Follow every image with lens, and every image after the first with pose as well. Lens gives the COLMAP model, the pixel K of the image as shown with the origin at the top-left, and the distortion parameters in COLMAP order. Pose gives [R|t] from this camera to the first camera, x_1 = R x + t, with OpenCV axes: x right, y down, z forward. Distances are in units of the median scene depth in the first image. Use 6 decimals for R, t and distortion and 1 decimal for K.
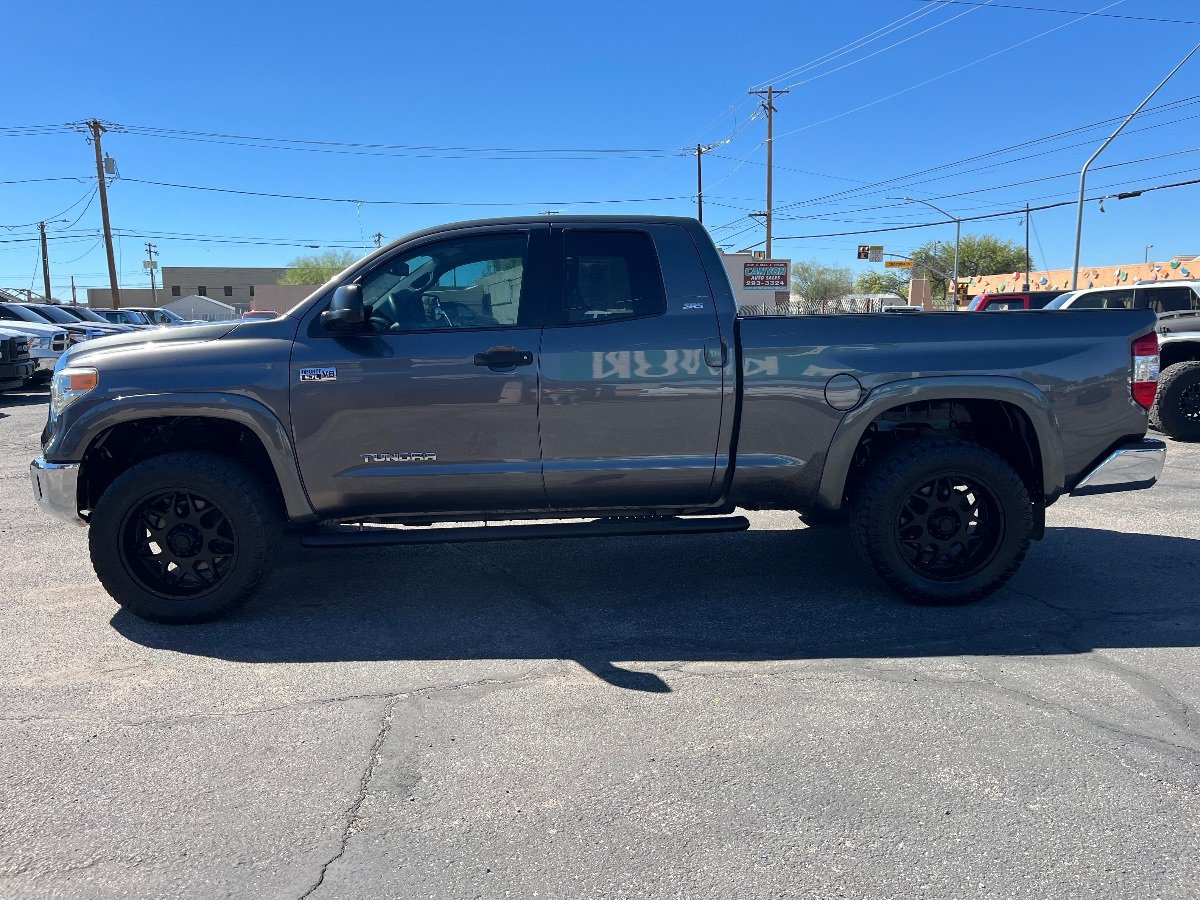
lens RADIAL K [[911.0, 0, 595.3], [0, 911.0, 443.4], [0, 0, 1]] dist [0.067270, -0.100650]
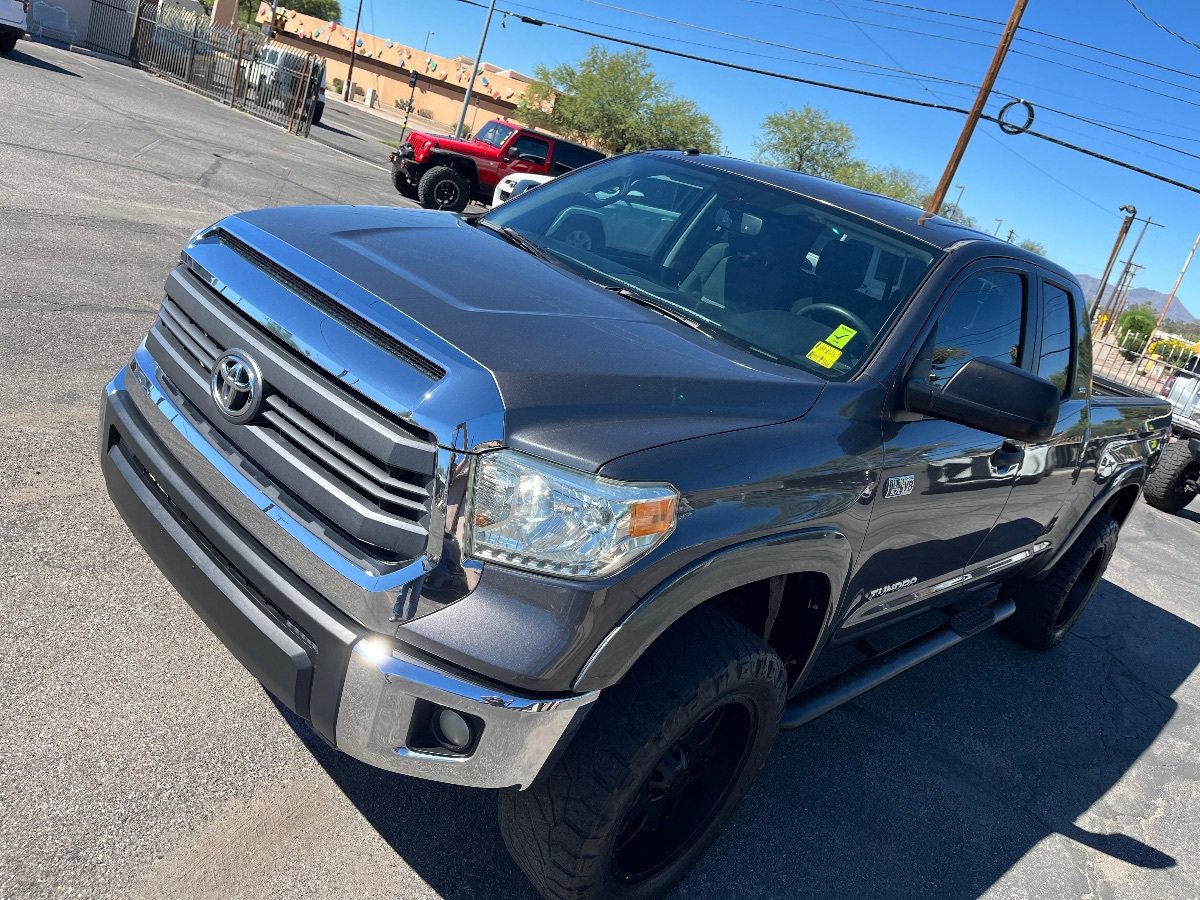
lens RADIAL K [[911.0, 0, 599.4], [0, 911.0, 452.4], [0, 0, 1]] dist [0.067270, -0.100650]
pose [[0.688155, 0.003021, 0.725557, -0.089971], [-0.215762, 0.955606, 0.200661, -0.017931], [-0.692740, -0.294634, 0.658257, 0.075419]]
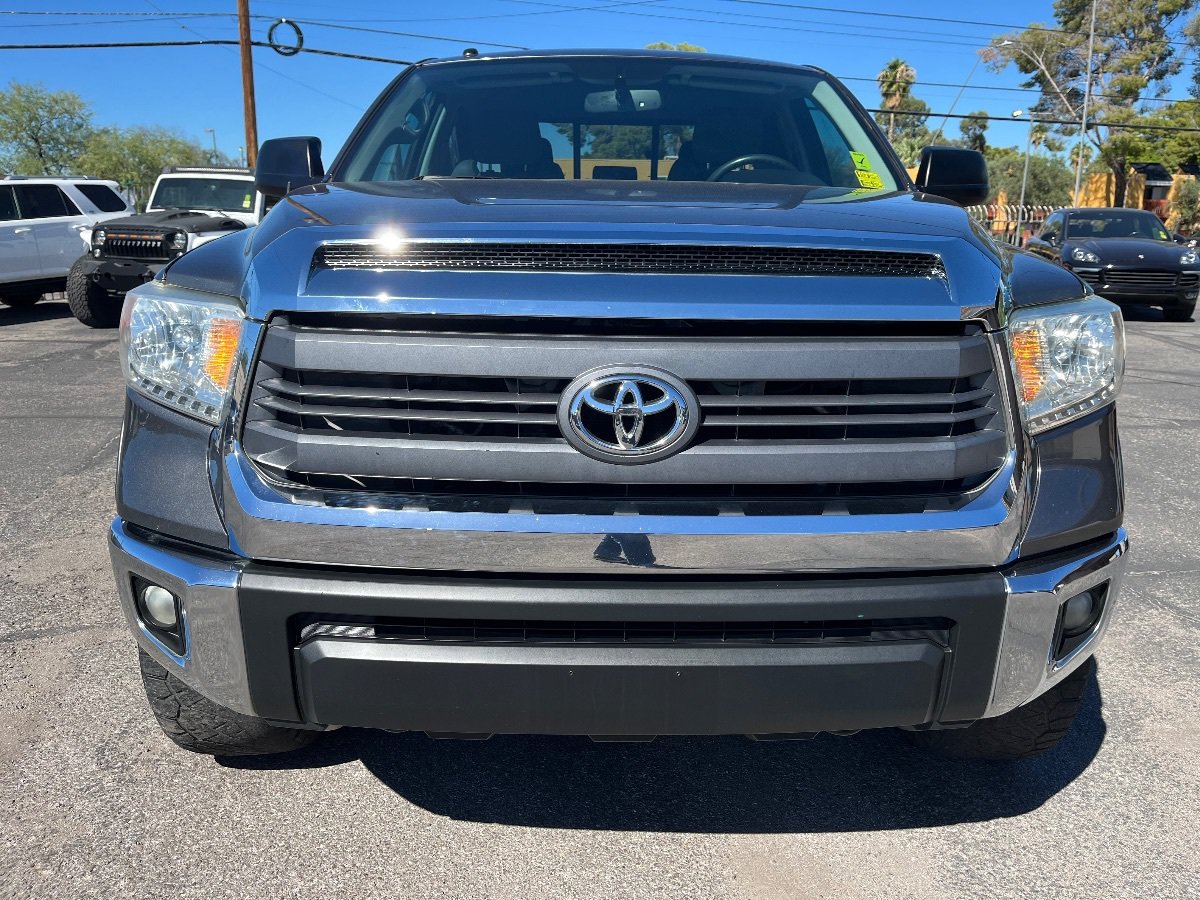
lens RADIAL K [[911.0, 0, 610.5], [0, 911.0, 473.4], [0, 0, 1]] dist [0.067270, -0.100650]
pose [[0.046374, -0.249622, 0.967232, -0.101687], [0.122064, 0.962434, 0.242531, -0.013348], [-0.991438, 0.106818, 0.075102, 0.121850]]
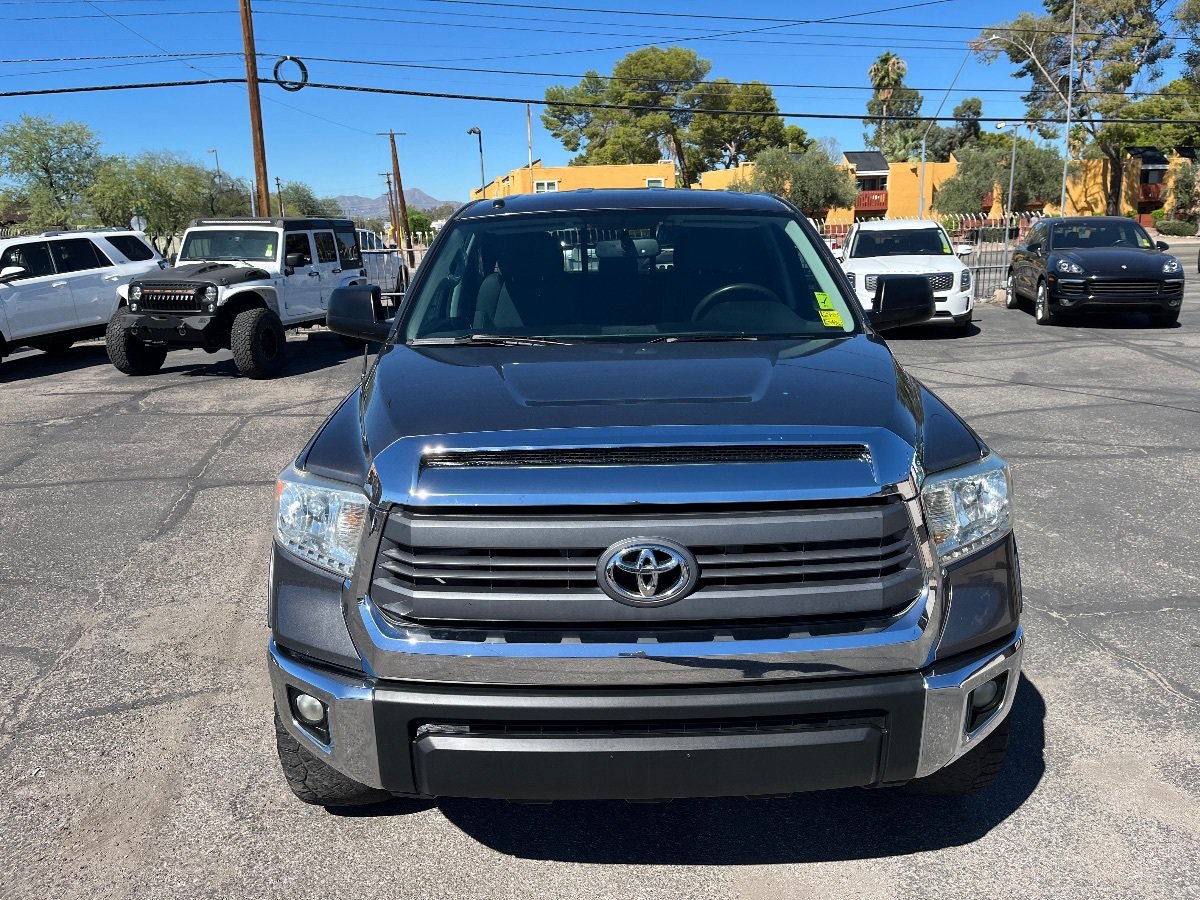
lens RADIAL K [[911.0, 0, 592.9], [0, 911.0, 460.7], [0, 0, 1]] dist [0.067270, -0.100650]
pose [[0.061321, -0.240466, 0.968719, -0.113680], [0.157775, 0.960678, 0.228483, -0.024427], [-0.985569, 0.138829, 0.096849, 0.120817]]
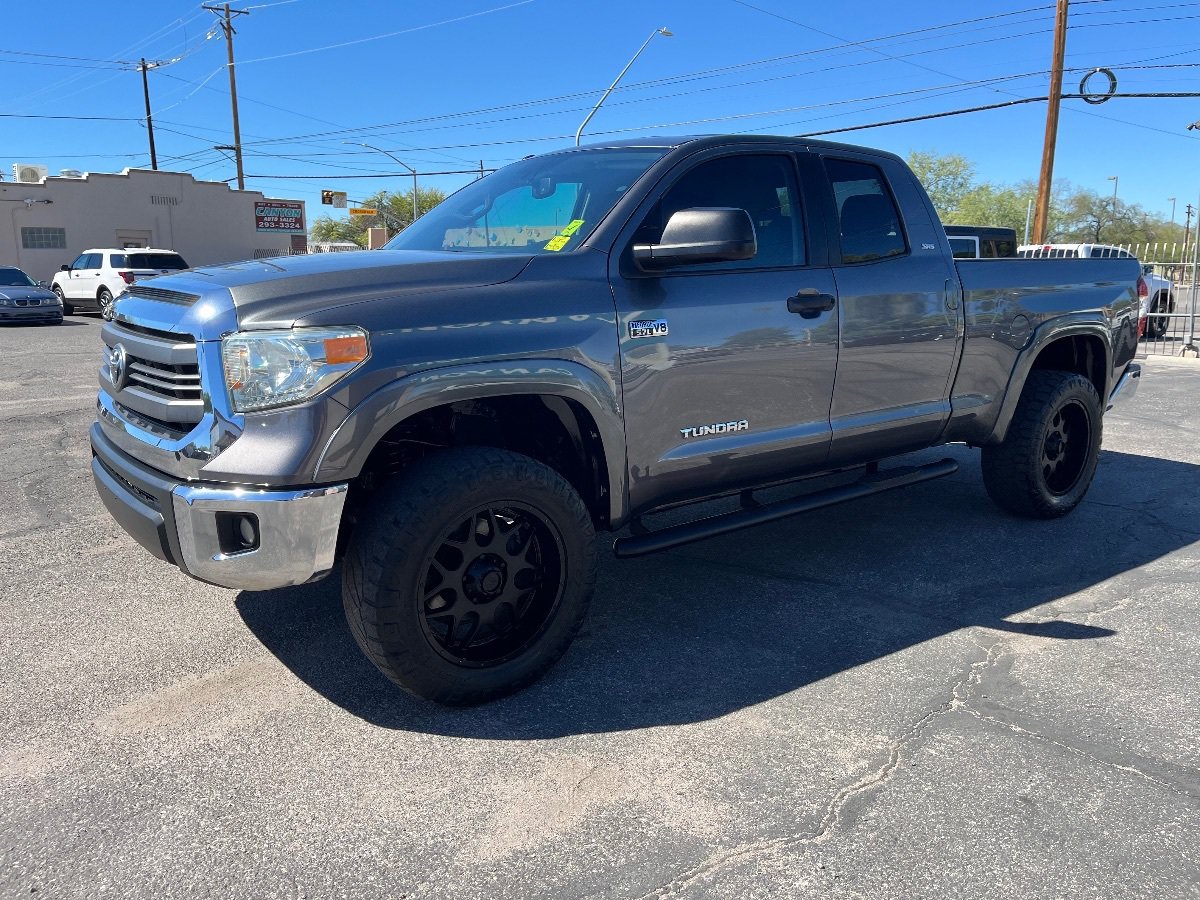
lens RADIAL K [[911.0, 0, 605.9], [0, 911.0, 453.4], [0, 0, 1]] dist [0.067270, -0.100650]
pose [[0.818322, -0.101540, 0.565719, -0.077622], [0.064525, 0.994279, 0.085125, -0.003947], [-0.571126, -0.033156, 0.820192, 0.041151]]
